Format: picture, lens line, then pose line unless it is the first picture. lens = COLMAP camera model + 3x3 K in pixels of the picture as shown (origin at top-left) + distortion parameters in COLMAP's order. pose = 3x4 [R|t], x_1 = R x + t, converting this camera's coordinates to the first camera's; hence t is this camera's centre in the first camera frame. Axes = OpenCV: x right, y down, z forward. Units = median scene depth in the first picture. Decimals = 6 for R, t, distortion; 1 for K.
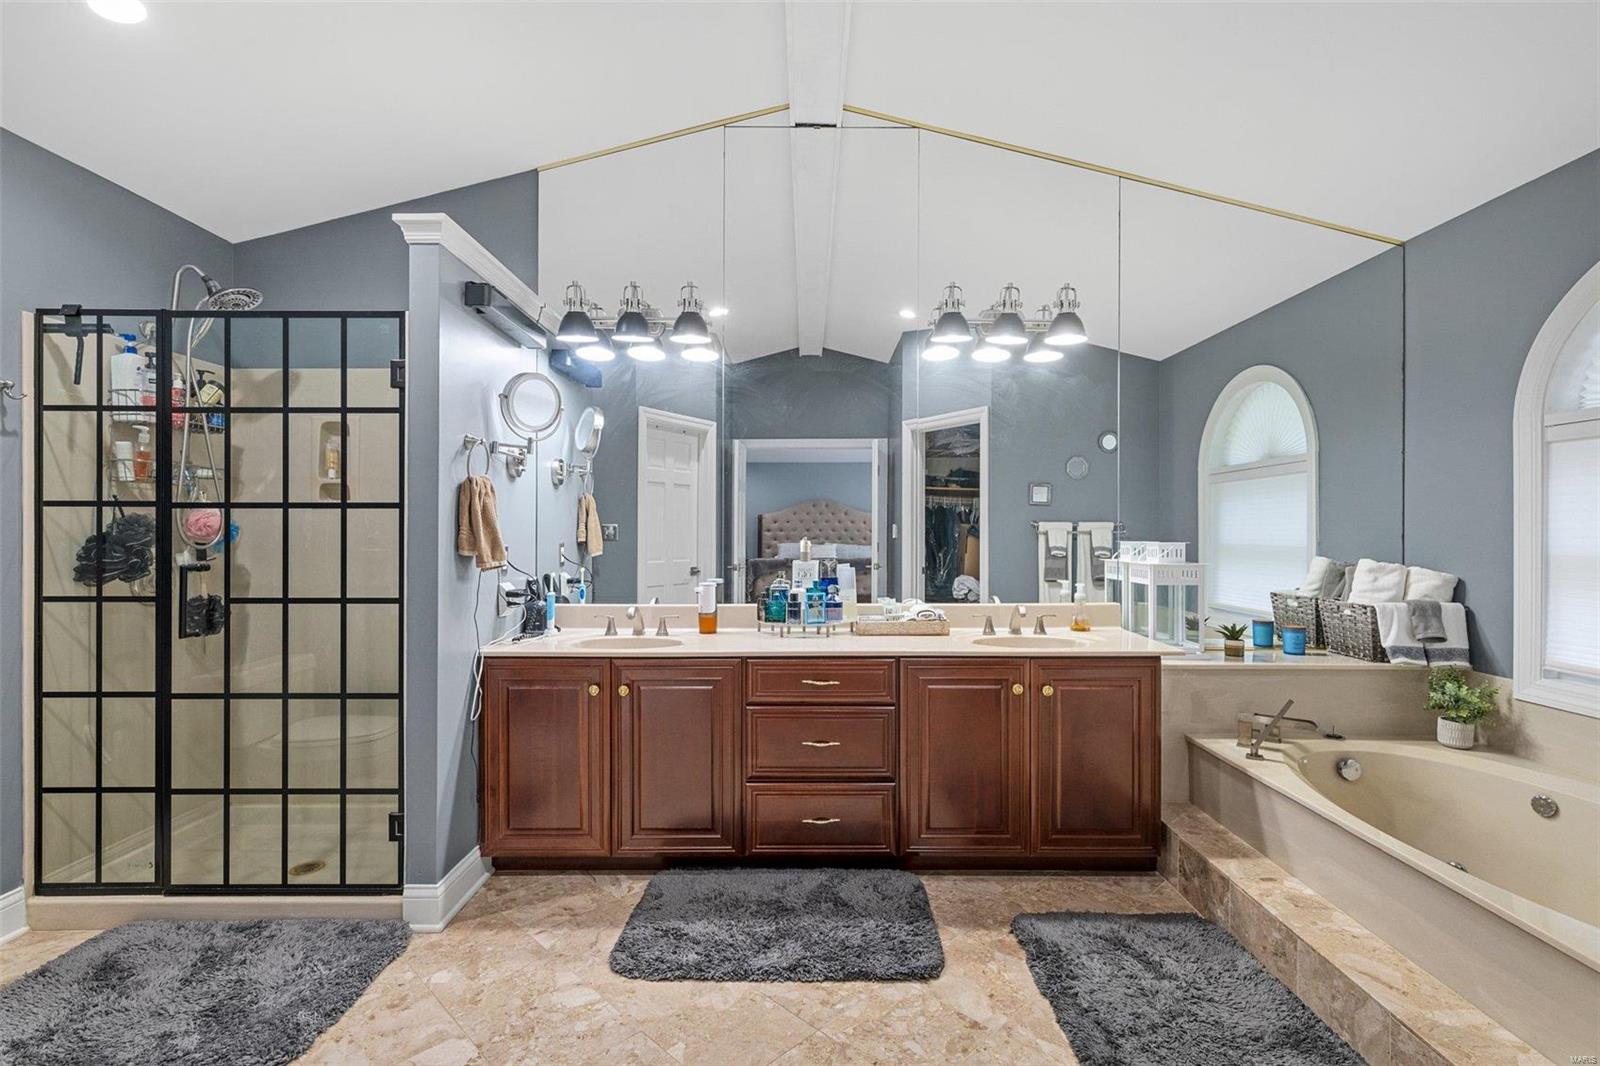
lens RADIAL K [[749.4, 0, 804.9], [0, 749.4, 533.8], [0, 0, 1]] dist [-0.001539, 0.001271]
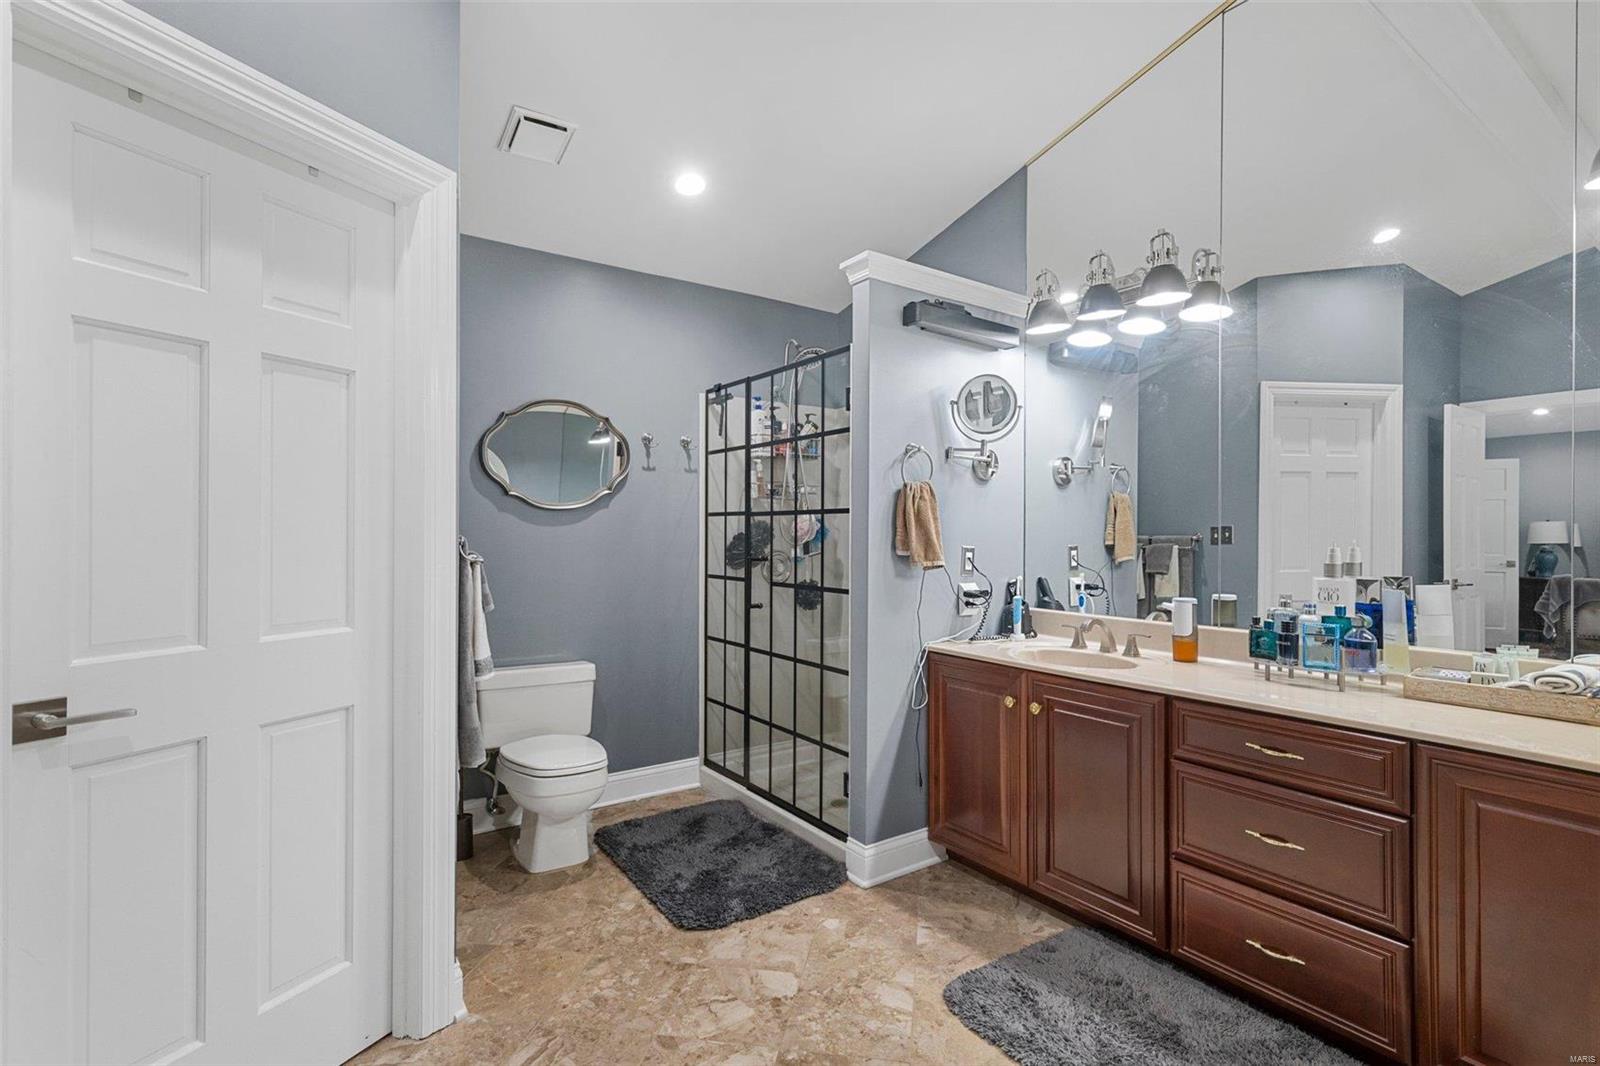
lens RADIAL K [[749.4, 0, 806.0], [0, 749.4, 530.3], [0, 0, 1]] dist [-0.001539, 0.001271]
pose [[0.575644, -0.001214, -0.817700, 0.357578], [-0.005111, 0.999974, -0.005082, -0.000820], [0.817684, 0.007105, 0.575623, 0.258570]]
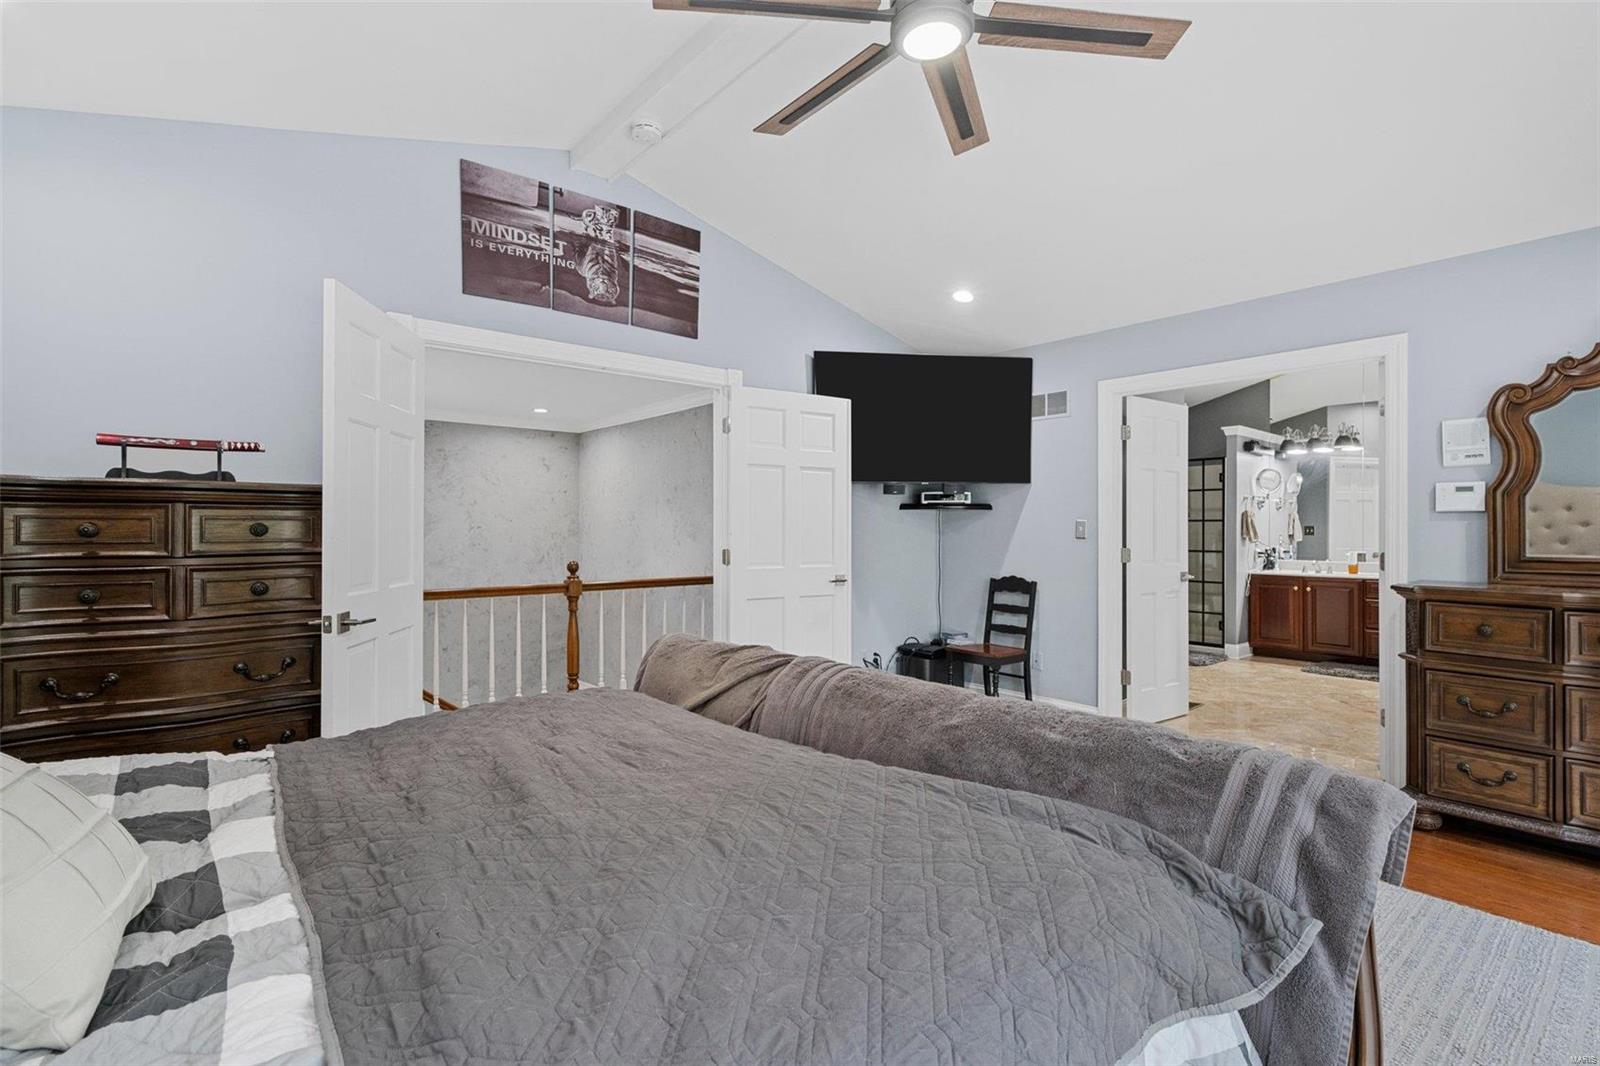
lens RADIAL K [[749.4, 0, 798.8], [0, 749.4, 534.1], [0, 0, 1]] dist [-0.001539, 0.001271]
pose [[0.642519, -0.004041, -0.766259, 0.657977], [-0.000875, 0.999982, -0.006007, 0.036071], [0.766270, 0.004530, 0.642503, -2.178205]]
